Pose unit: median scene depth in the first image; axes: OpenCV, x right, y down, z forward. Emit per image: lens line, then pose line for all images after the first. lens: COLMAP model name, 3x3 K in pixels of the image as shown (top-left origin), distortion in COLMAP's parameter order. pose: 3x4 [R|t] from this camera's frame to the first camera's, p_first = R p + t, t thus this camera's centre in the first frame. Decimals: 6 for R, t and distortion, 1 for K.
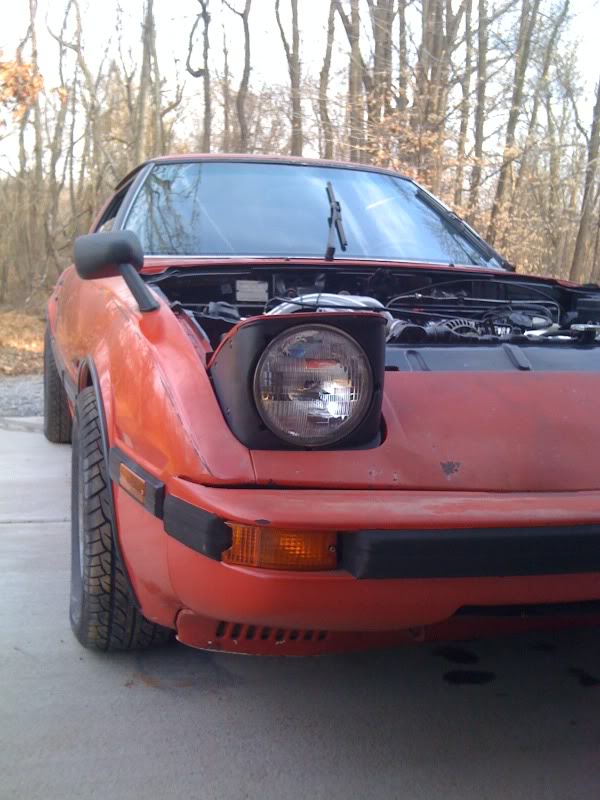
lens RADIAL K [[906.6, 0, 300.0], [0, 906.6, 400.0], [0, 0, 1]] dist [0.158048, -0.504742]
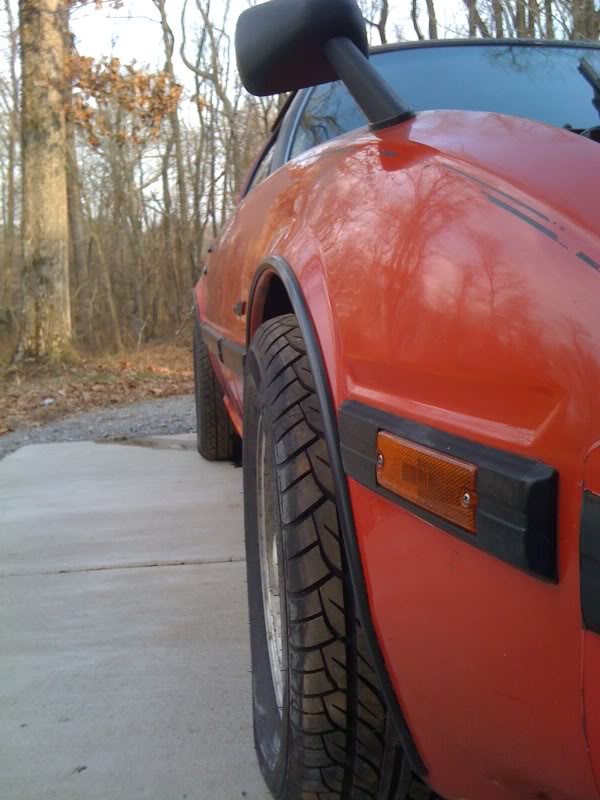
lens RADIAL K [[906.6, 0, 300.0], [0, 906.6, 400.0], [0, 0, 1]] dist [0.158048, -0.504742]
pose [[0.986098, -0.051707, -0.157914, -0.102665], [0.046926, 0.998324, -0.033856, 0.041208], [0.159400, 0.025975, 0.986872, 0.368982]]
